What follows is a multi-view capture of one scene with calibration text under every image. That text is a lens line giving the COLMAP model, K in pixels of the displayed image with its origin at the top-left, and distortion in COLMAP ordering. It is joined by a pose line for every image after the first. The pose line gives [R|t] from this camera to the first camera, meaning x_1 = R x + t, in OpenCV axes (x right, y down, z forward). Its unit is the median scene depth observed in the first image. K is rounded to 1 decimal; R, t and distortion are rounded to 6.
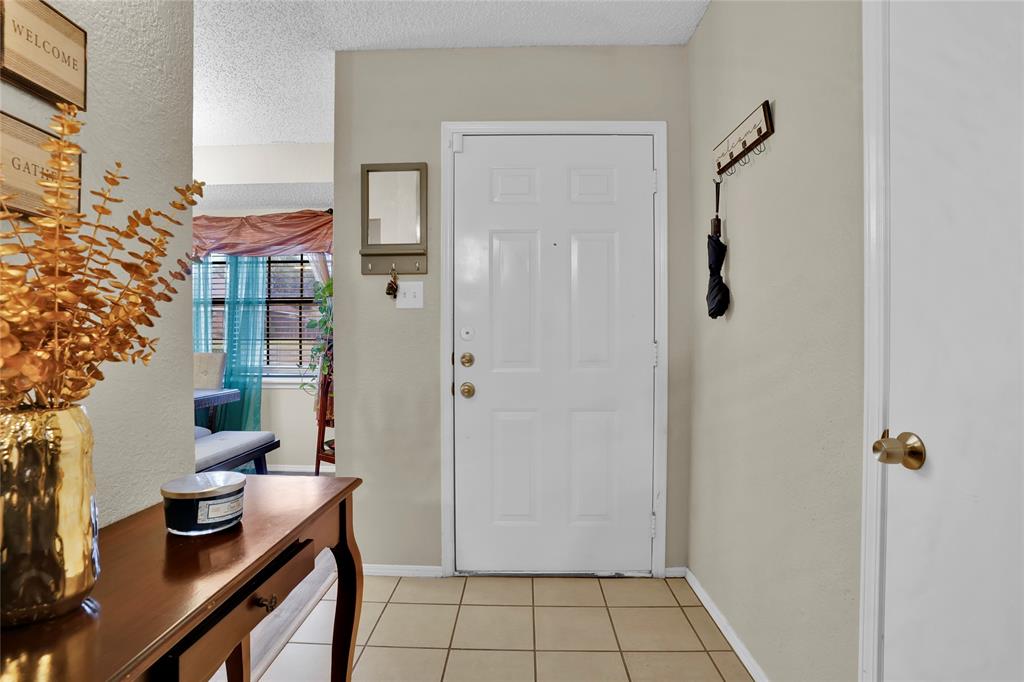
lens RADIAL K [[501.4, 0, 492.2], [0, 501.4, 322.9], [0, 0, 1]] dist [-0.043819, 0.002163]
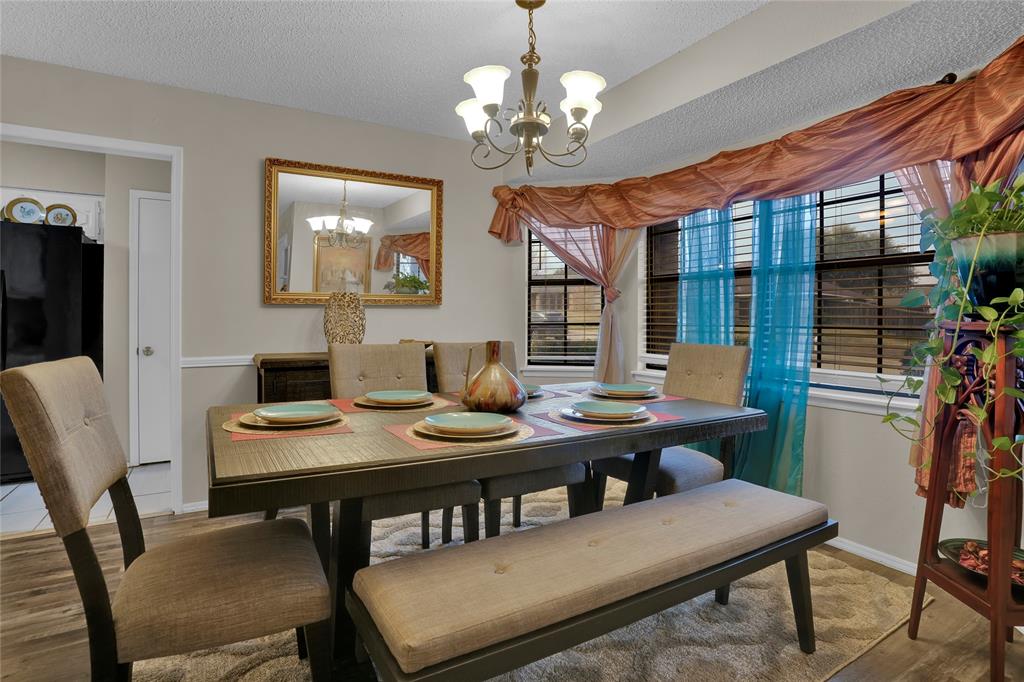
lens RADIAL K [[501.4, 0, 492.2], [0, 501.4, 322.9], [0, 0, 1]] dist [-0.043819, 0.002163]
pose [[0.537333, 0.016373, -0.843211, -0.152908], [0.008243, 0.999662, 0.024664, 0.009395], [0.843330, -0.020203, 0.537016, 0.325725]]
